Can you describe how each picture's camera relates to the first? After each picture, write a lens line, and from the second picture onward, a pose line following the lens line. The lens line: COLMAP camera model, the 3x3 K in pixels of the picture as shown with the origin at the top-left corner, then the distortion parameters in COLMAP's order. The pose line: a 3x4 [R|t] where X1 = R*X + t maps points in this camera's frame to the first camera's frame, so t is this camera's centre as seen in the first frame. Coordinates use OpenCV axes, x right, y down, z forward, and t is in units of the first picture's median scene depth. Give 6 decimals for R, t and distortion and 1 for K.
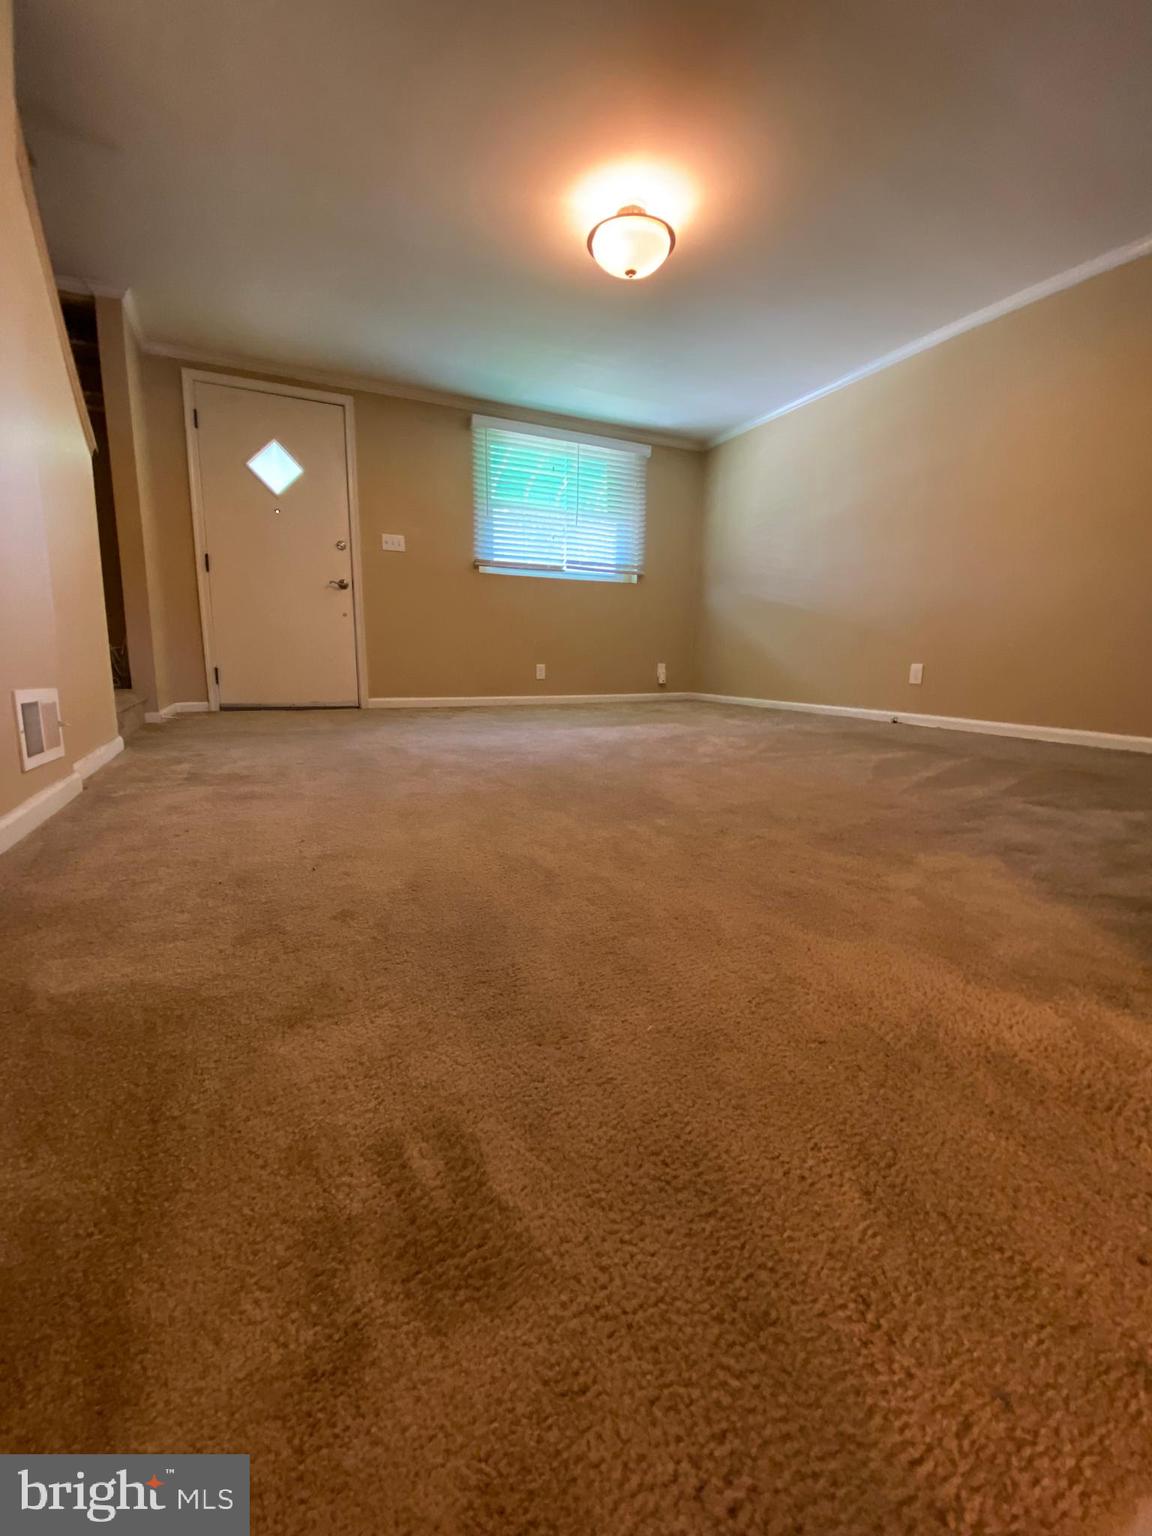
lens RADIAL K [[638.3, 0, 572.2], [0, 638.3, 762.1], [0, 0, 1]] dist [0.028742, -0.023491]
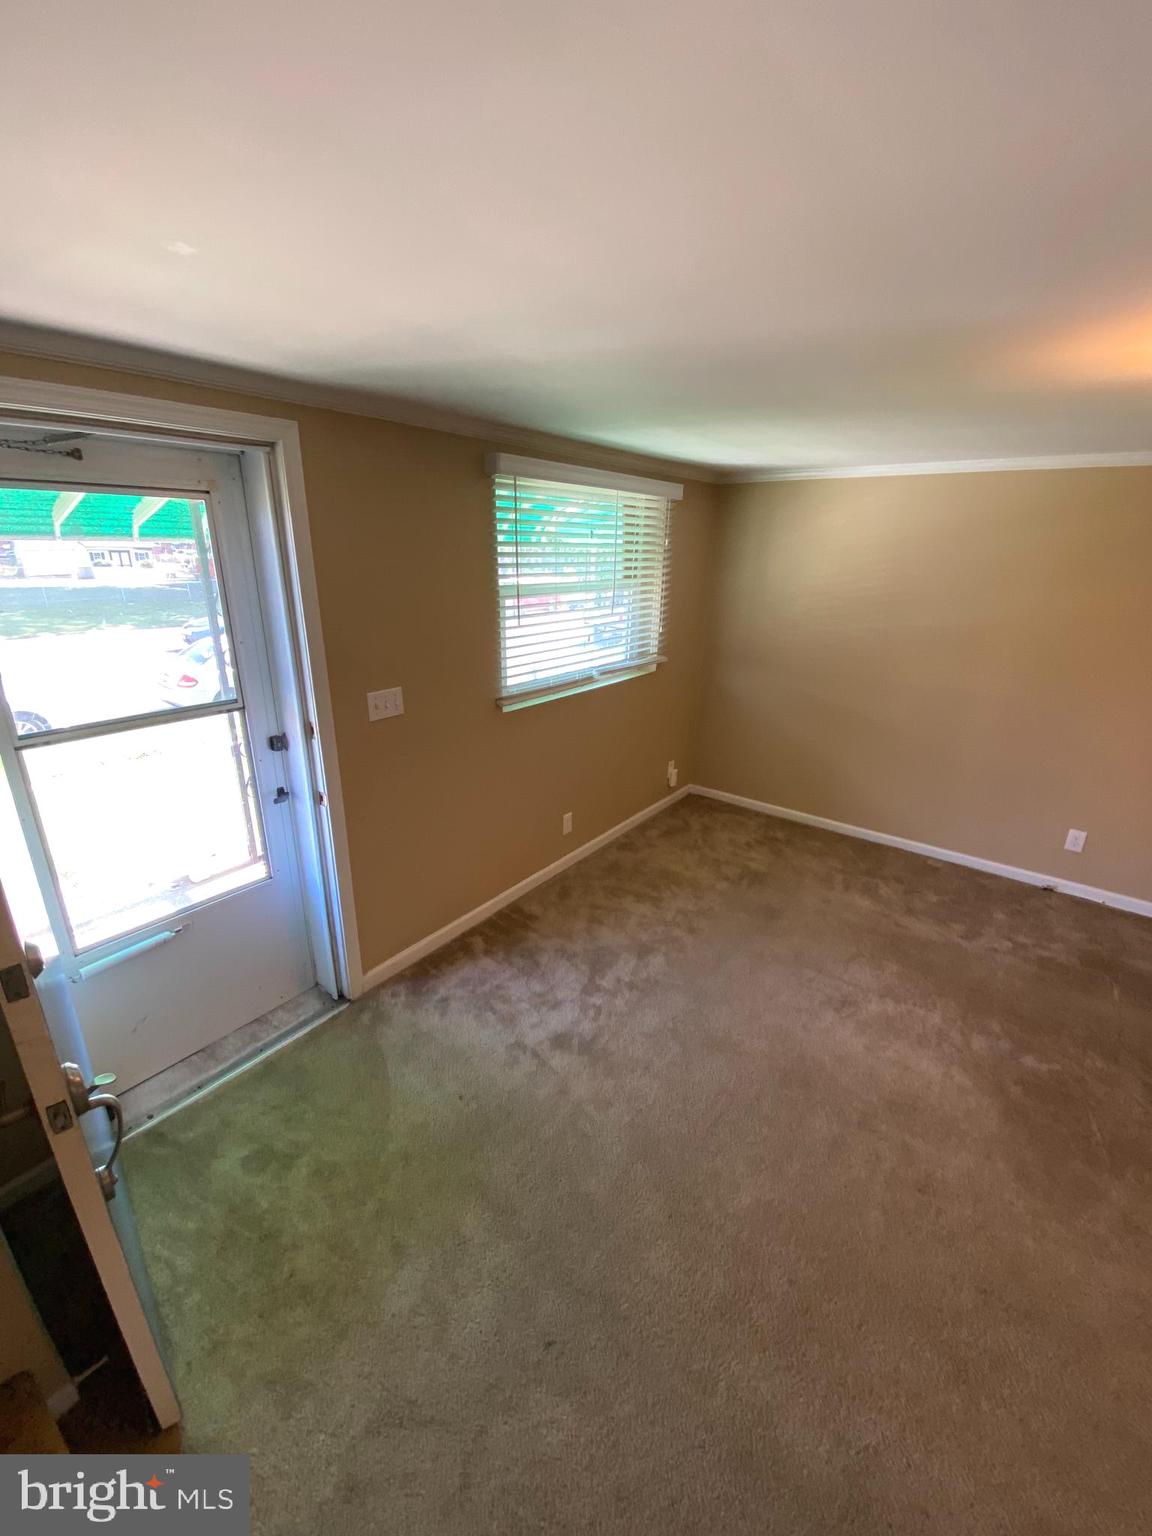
lens RADIAL K [[649.4, 0, 573.3], [0, 649.4, 768.7], [0, 0, 1]] dist [0.029092, -0.025130]
pose [[0.888107, -0.149325, 0.434704, -4.449964], [0.067965, 0.978024, 0.197105, -4.468358], [-0.454583, -0.145505, 0.878739, 5.204597]]
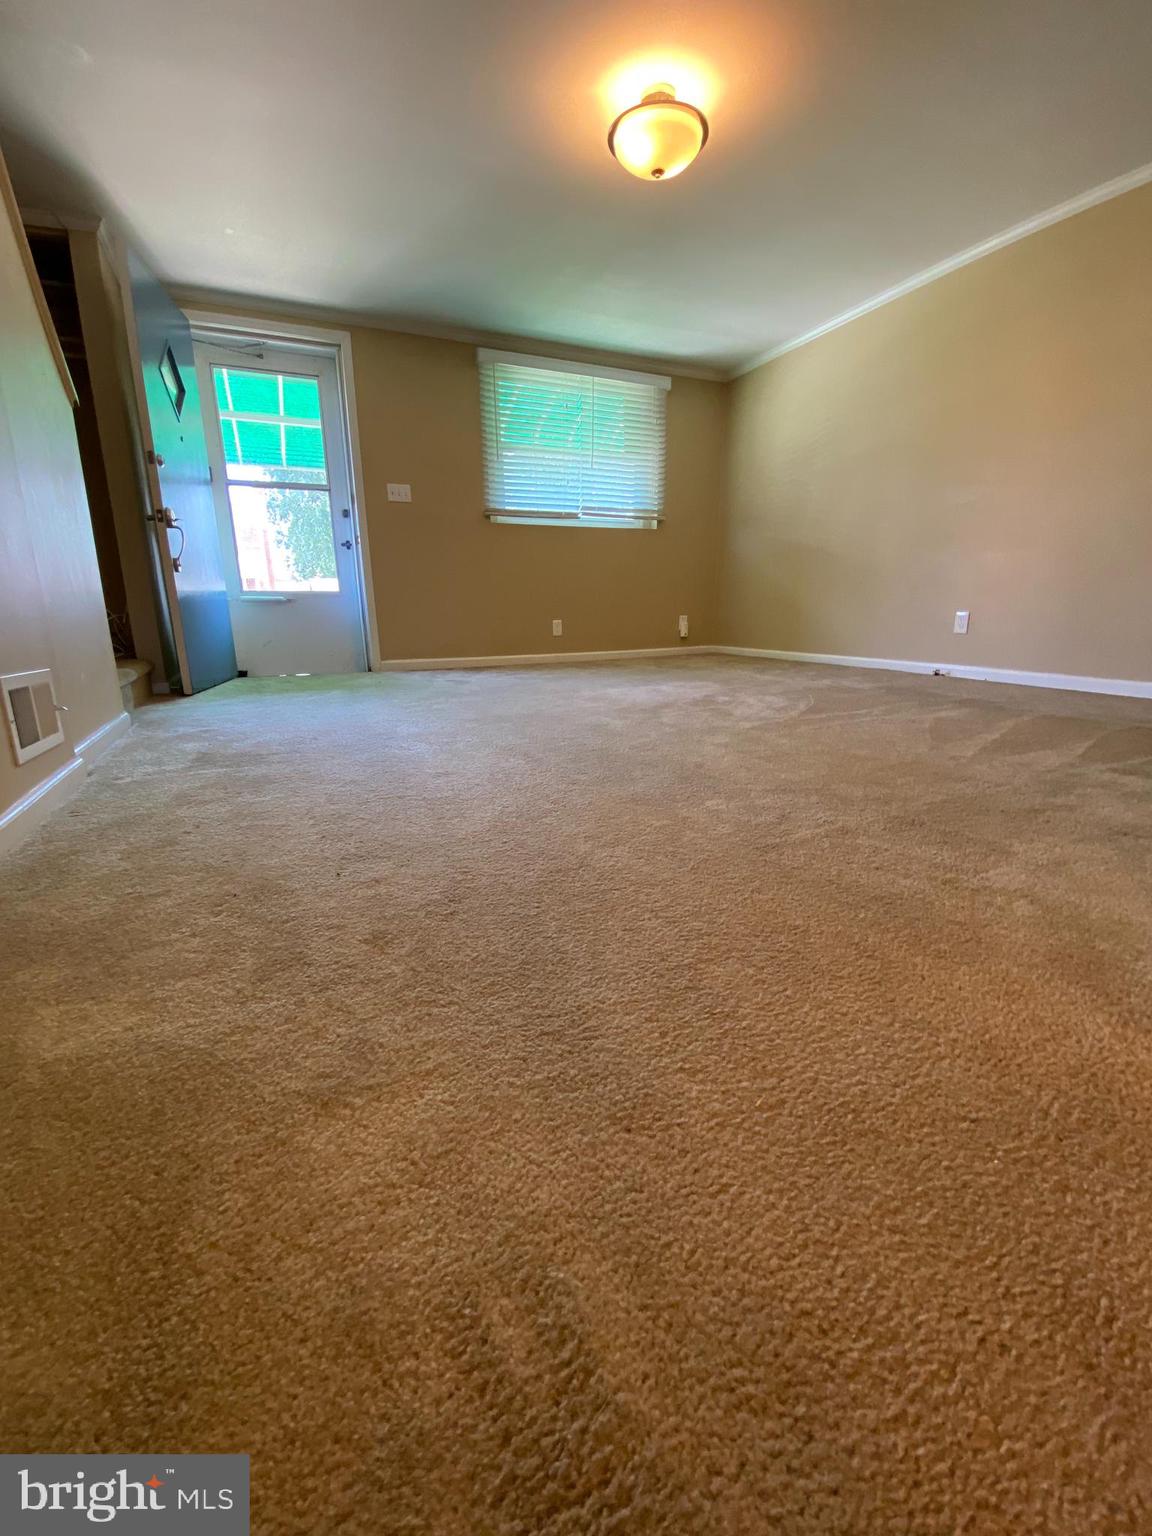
lens RADIAL K [[649.4, 0, 573.3], [0, 649.4, 768.7], [0, 0, 1]] dist [0.029092, -0.025130]
pose [[0.999555, -0.017872, -0.023880, -0.096747], [0.019665, 0.996831, 0.077084, -0.086231], [0.022427, -0.077519, 0.996739, 0.216821]]
